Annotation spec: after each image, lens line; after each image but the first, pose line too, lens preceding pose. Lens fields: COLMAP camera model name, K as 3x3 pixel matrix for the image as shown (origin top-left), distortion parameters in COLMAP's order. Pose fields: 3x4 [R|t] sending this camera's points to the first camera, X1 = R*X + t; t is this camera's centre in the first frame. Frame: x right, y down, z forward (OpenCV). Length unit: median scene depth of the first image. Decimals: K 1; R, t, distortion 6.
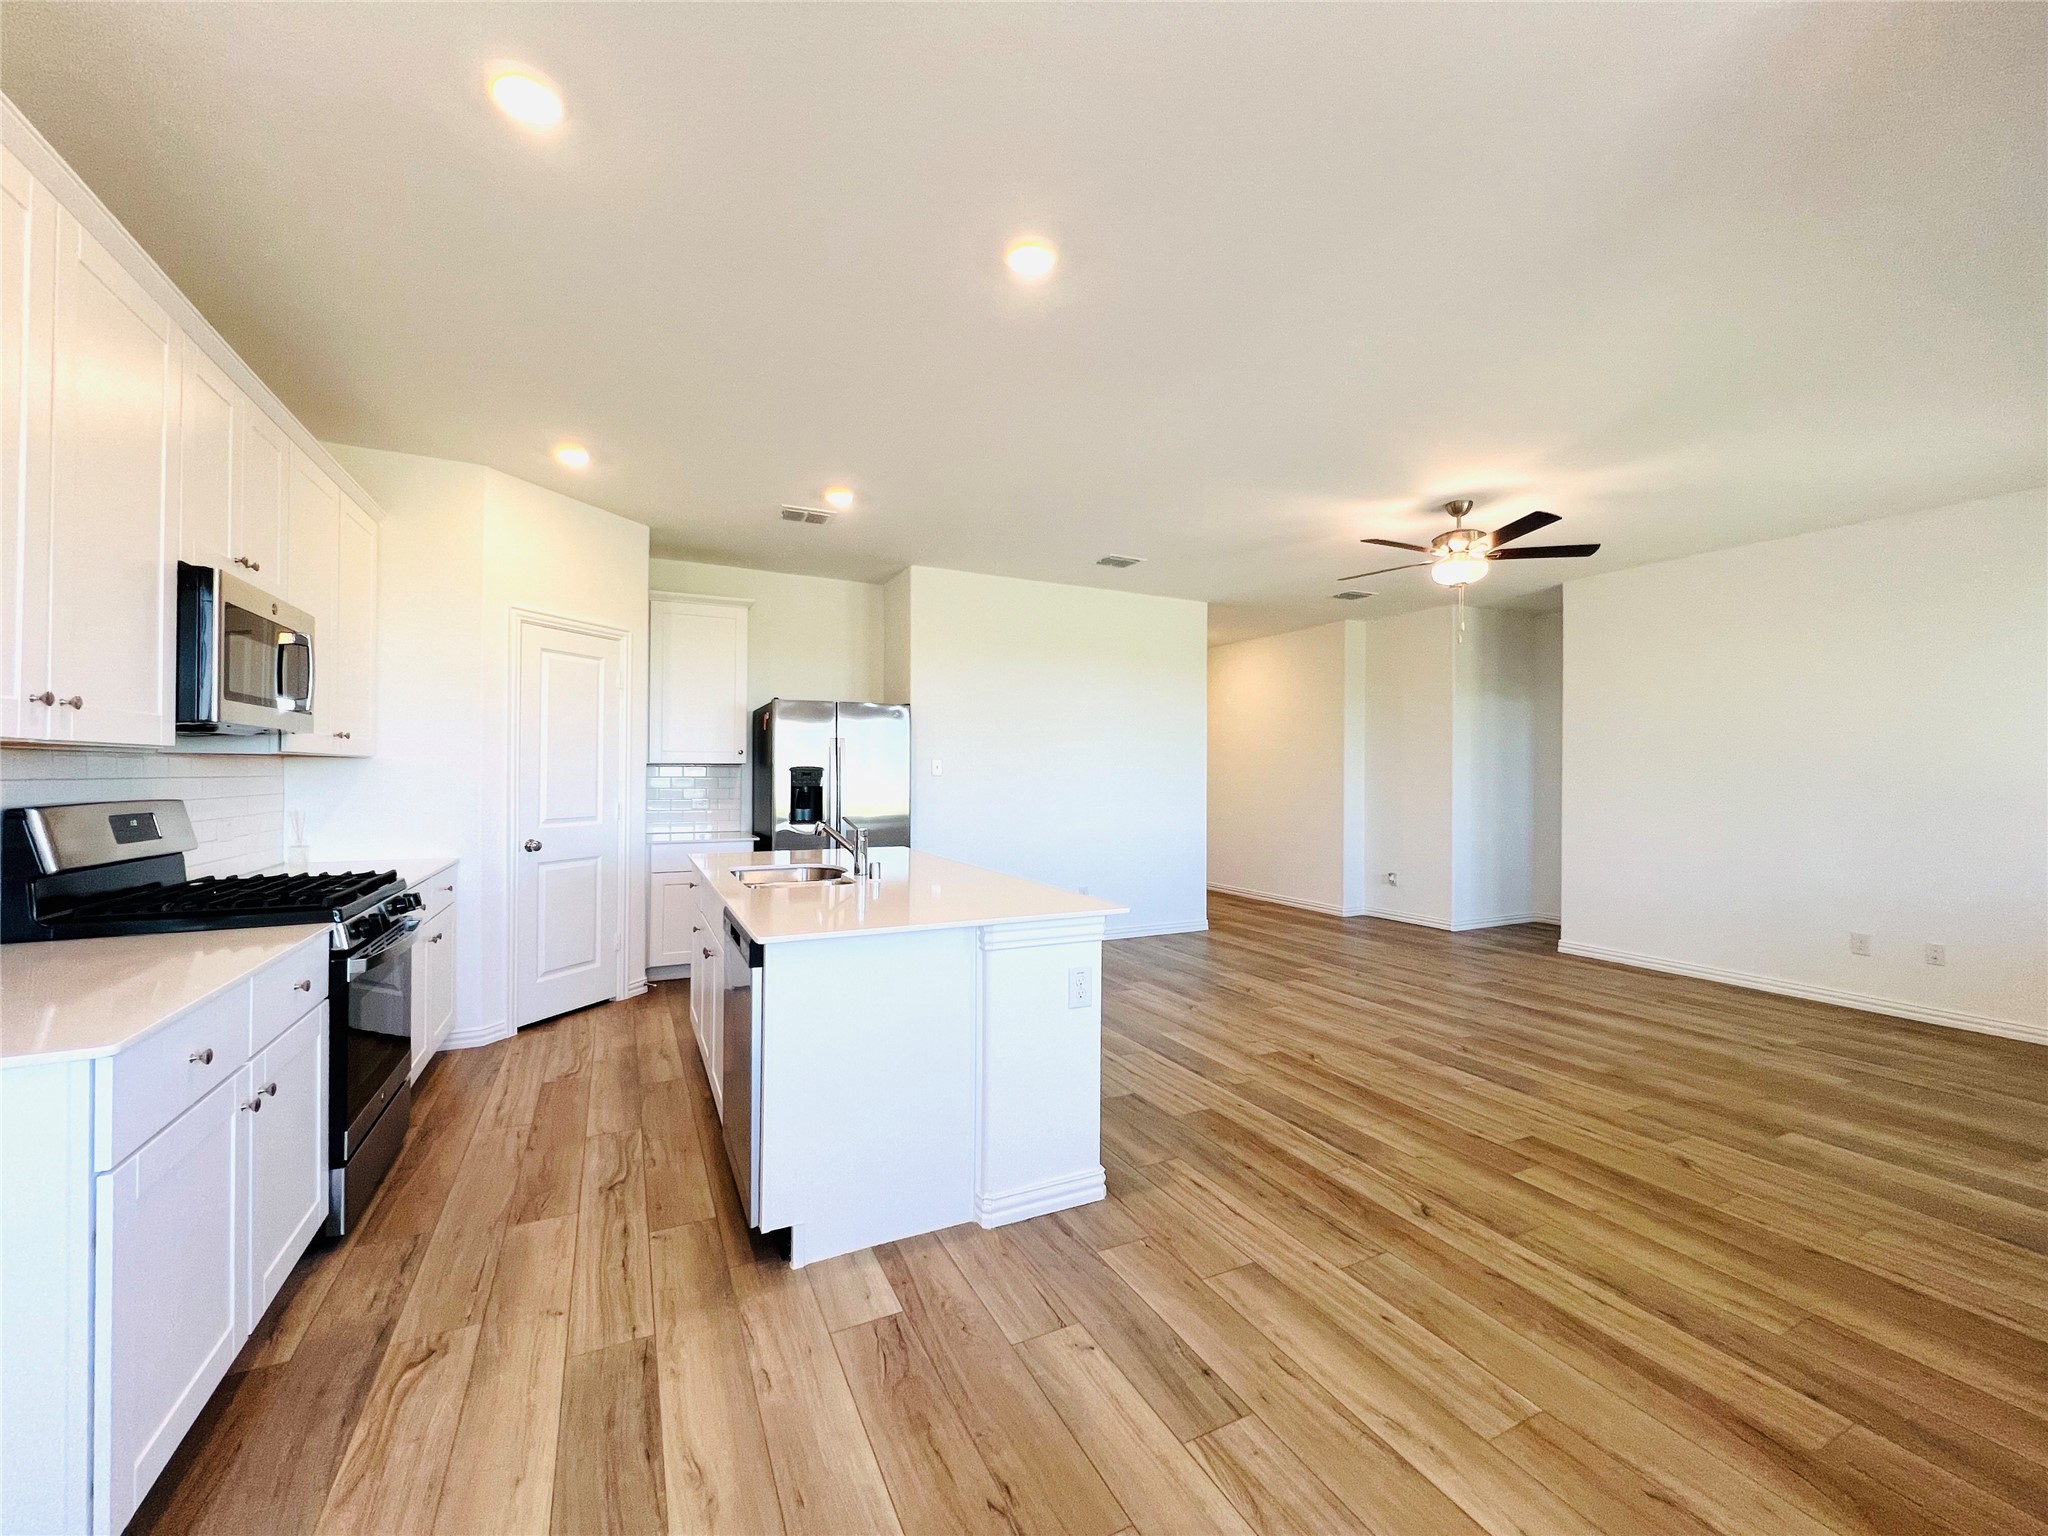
lens RADIAL K [[821.6, 0, 1027.5], [0, 821.6, 763.4], [0, 0, 1]] dist [0.006989, -0.001796]
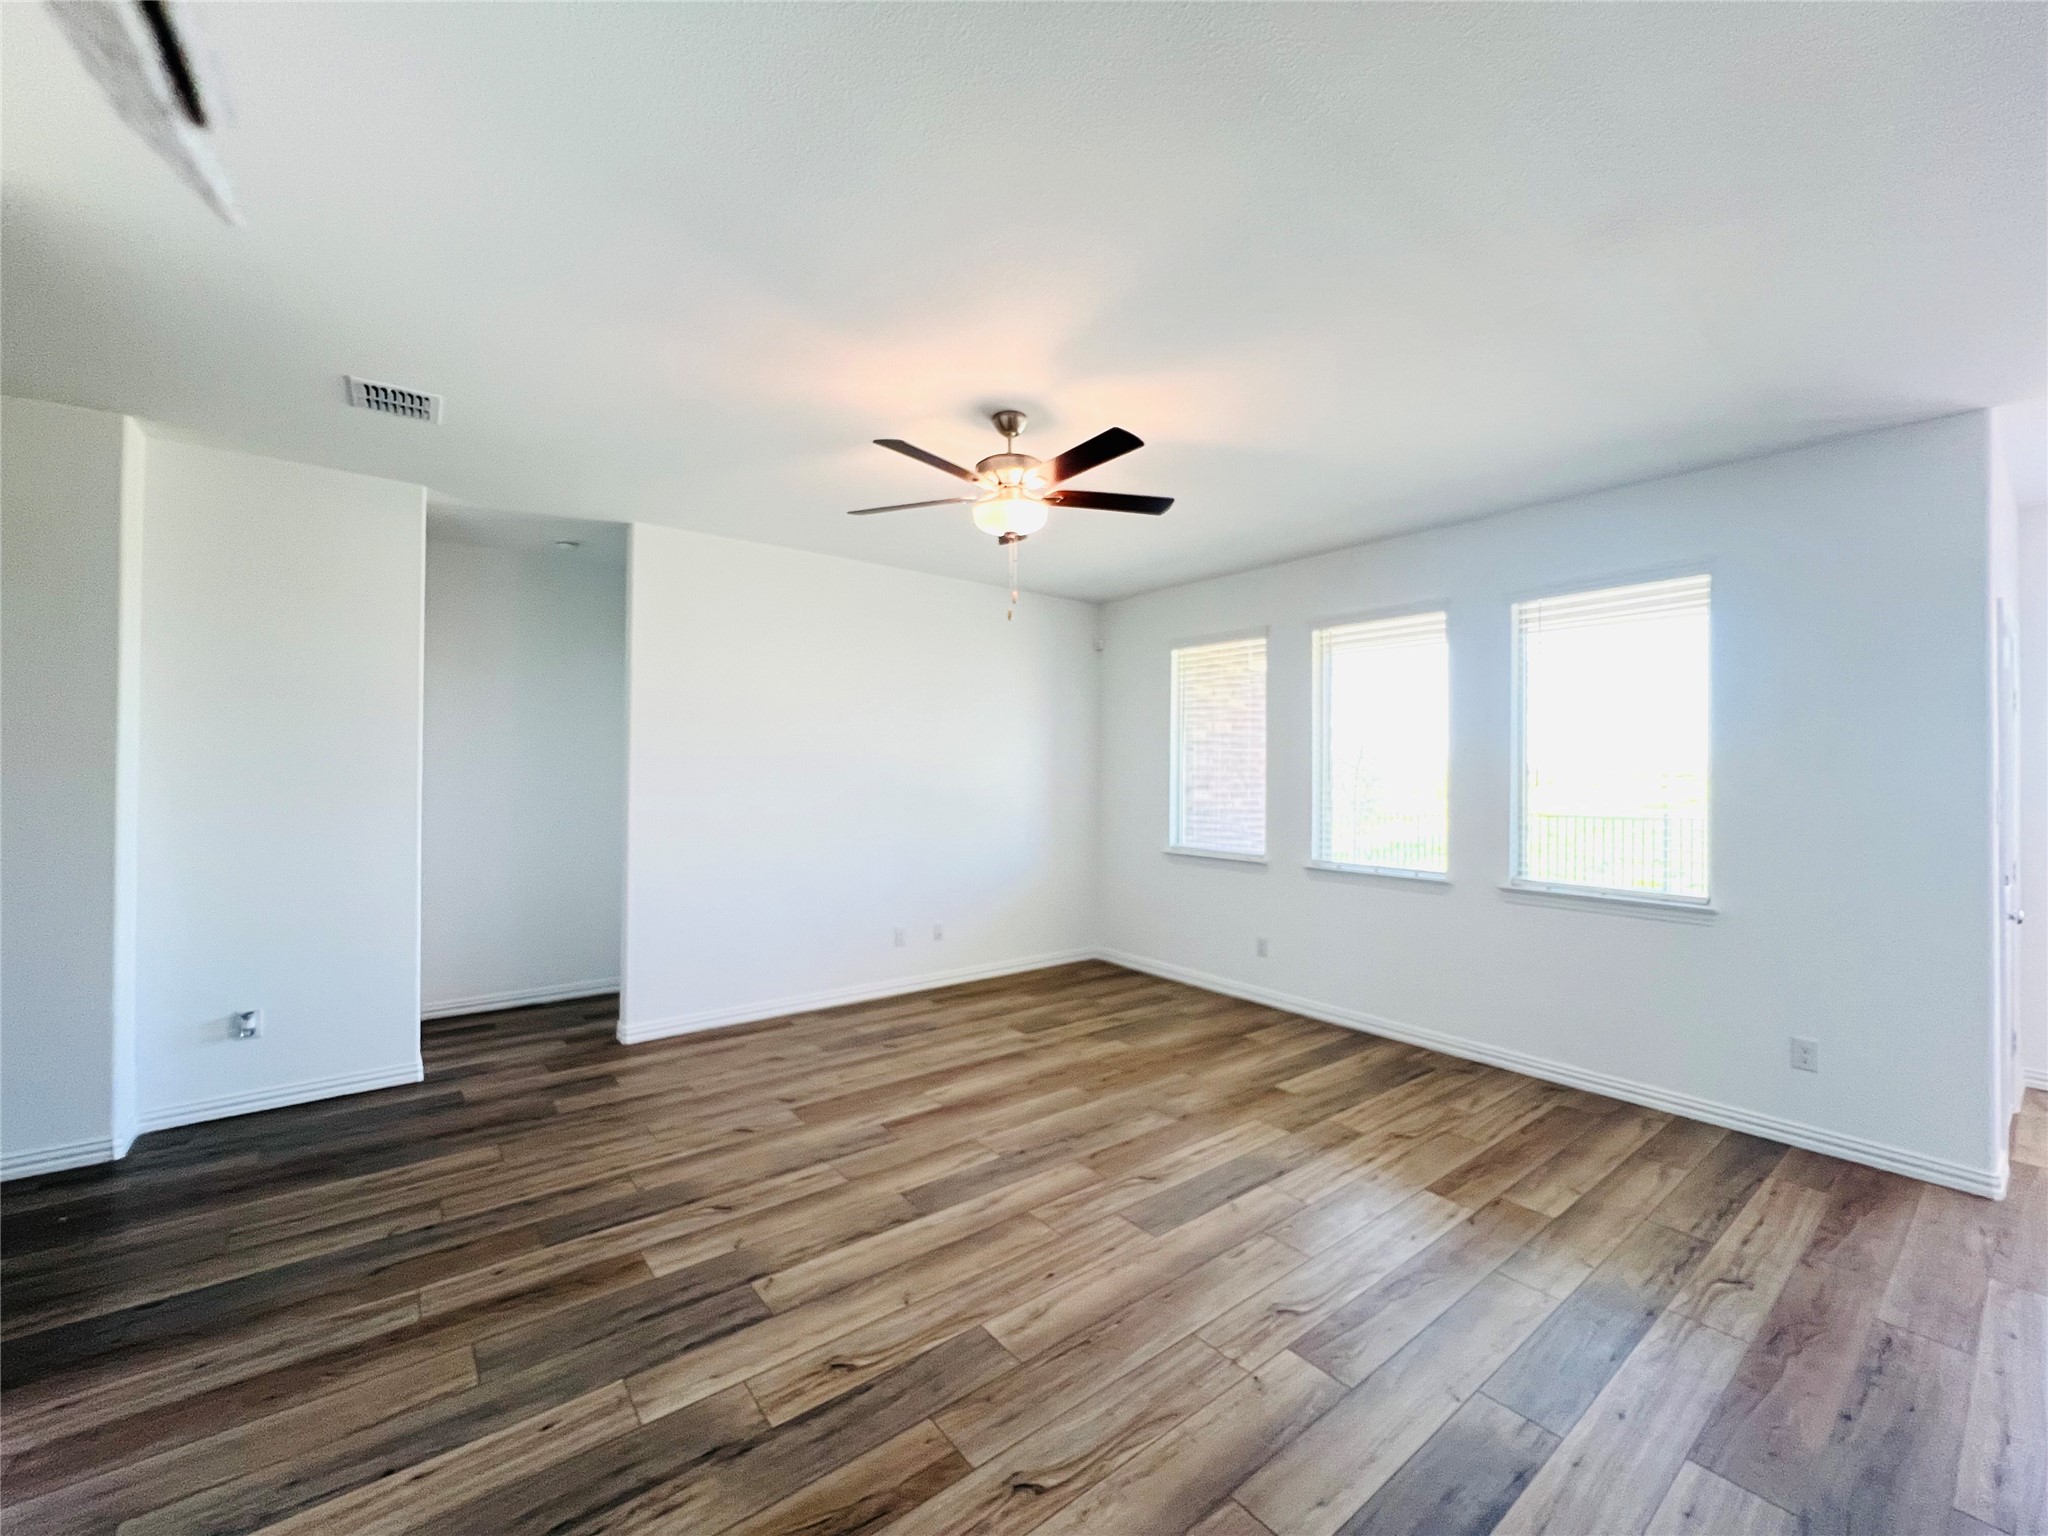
lens RADIAL K [[830.5, 0, 1008.9], [0, 830.5, 755.6], [0, 0, 1]] dist [-0.002719, -0.000072]
pose [[-0.200014, 0.013261, 0.979703, -0.301812], [-0.018898, 0.999670, -0.017390, -0.036196], [-0.979611, -0.021993, -0.199697, 2.039805]]
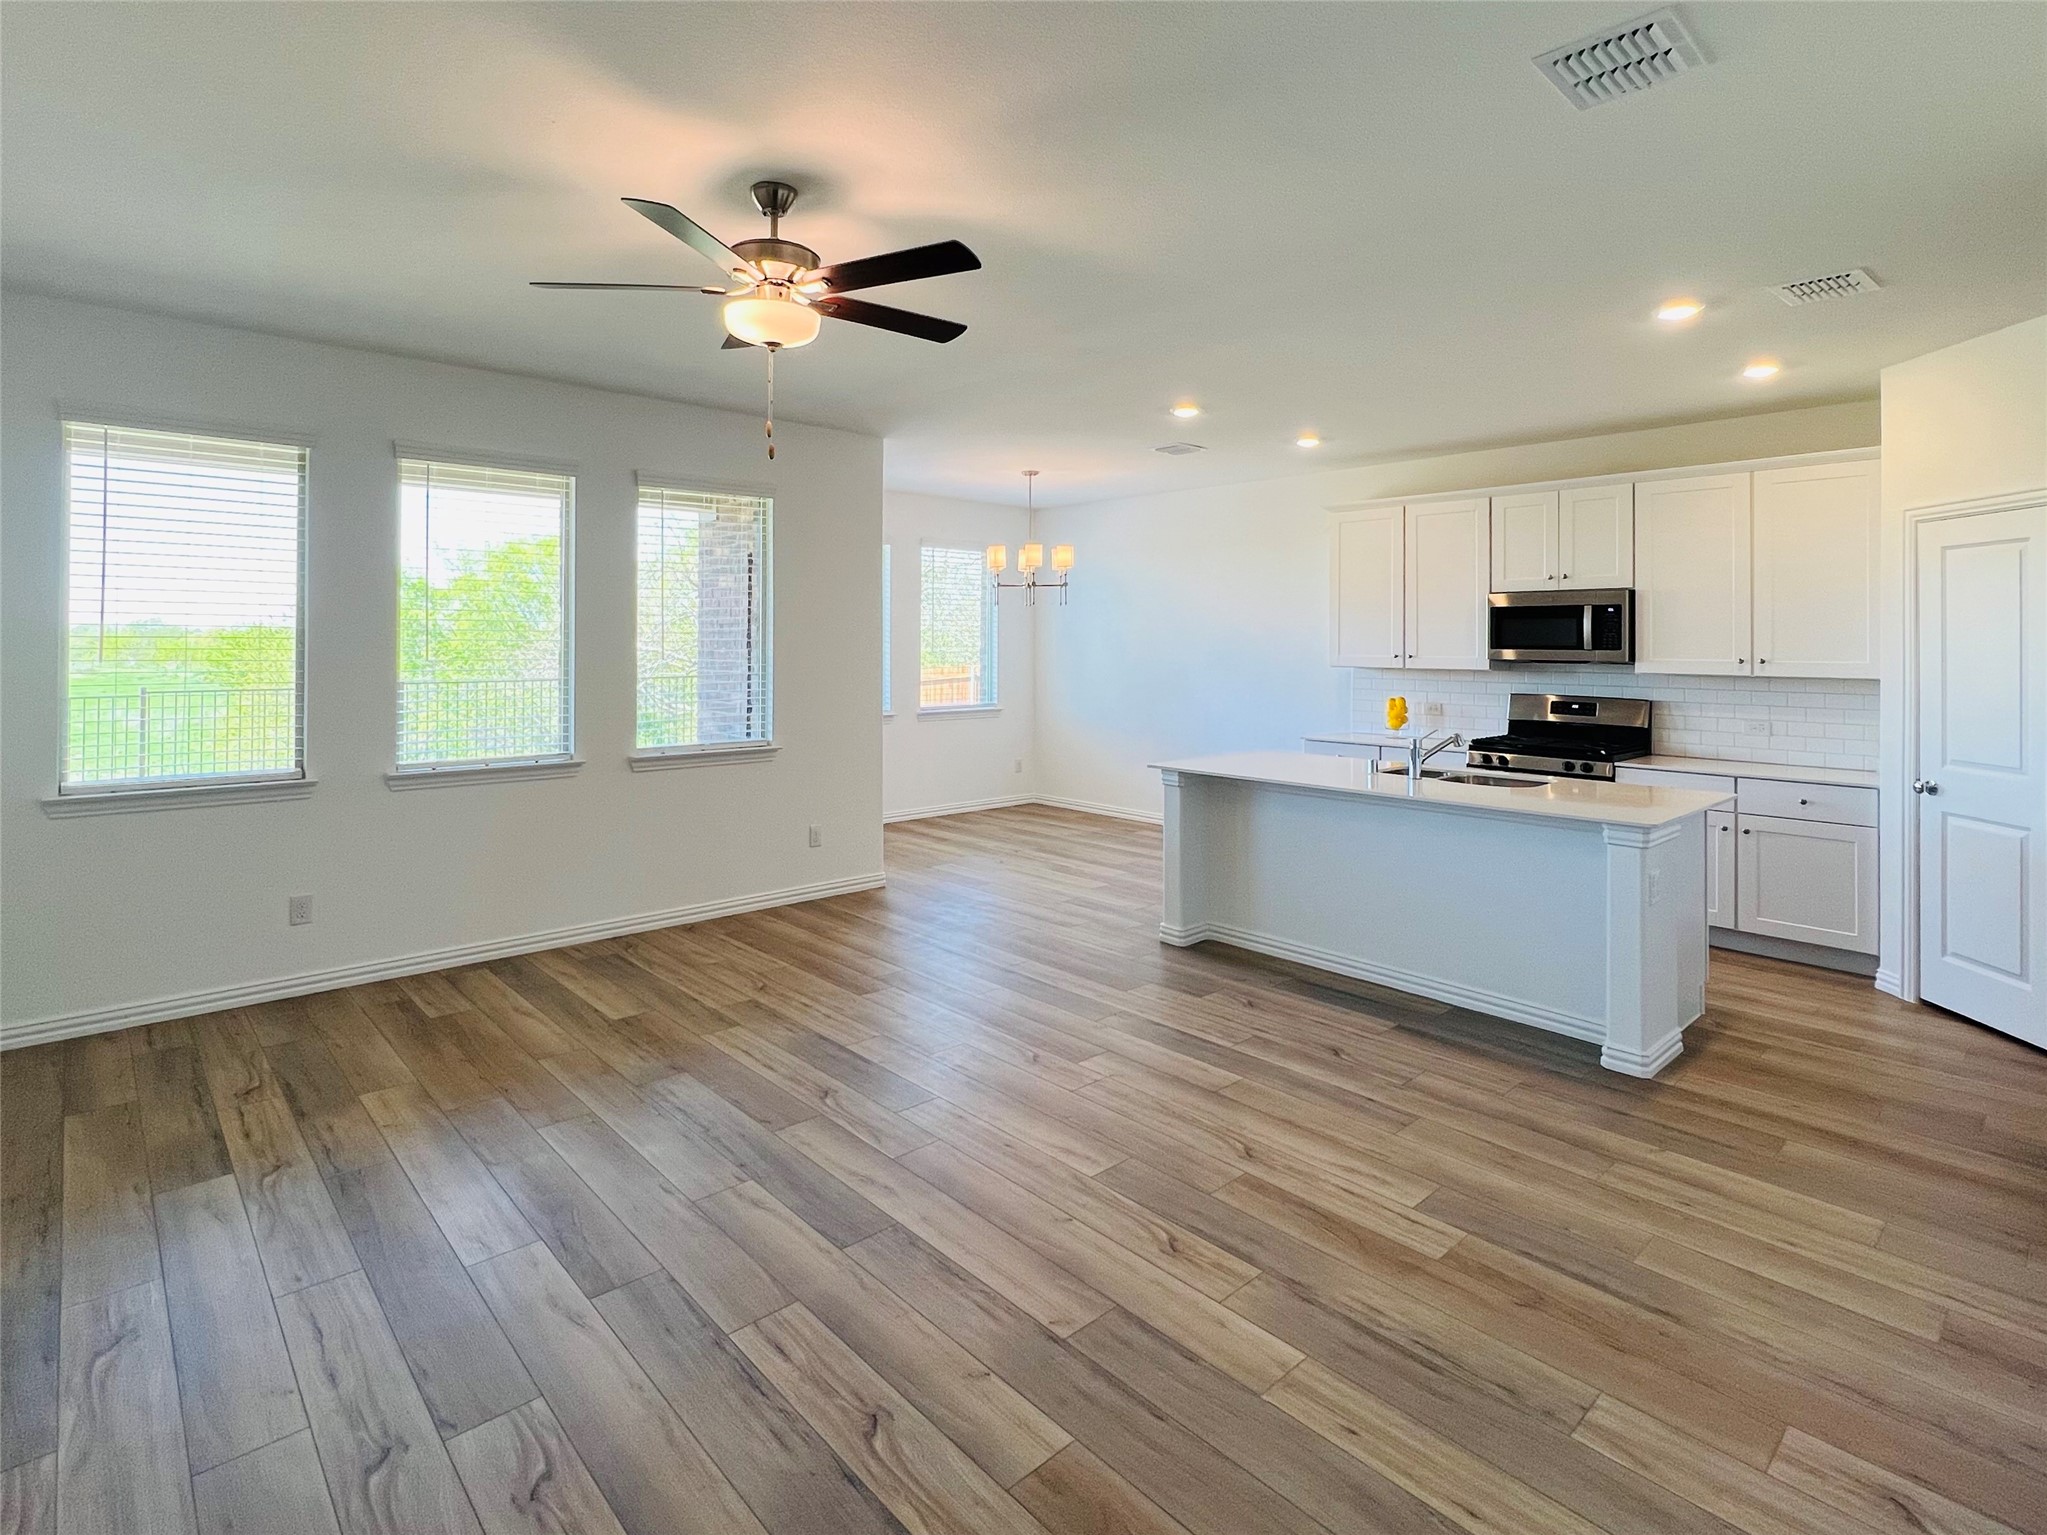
lens RADIAL K [[1014.0, 0, 1015.5], [0, 1014.0, 759.9], [0, 0, 1]] dist [-0.001784, 0.000215]
pose [[-0.957578, 0.020103, -0.287472, 0.977420], [-0.009333, 0.994877, 0.100662, -0.029794], [0.288023, 0.099075, -0.952485, 2.900160]]
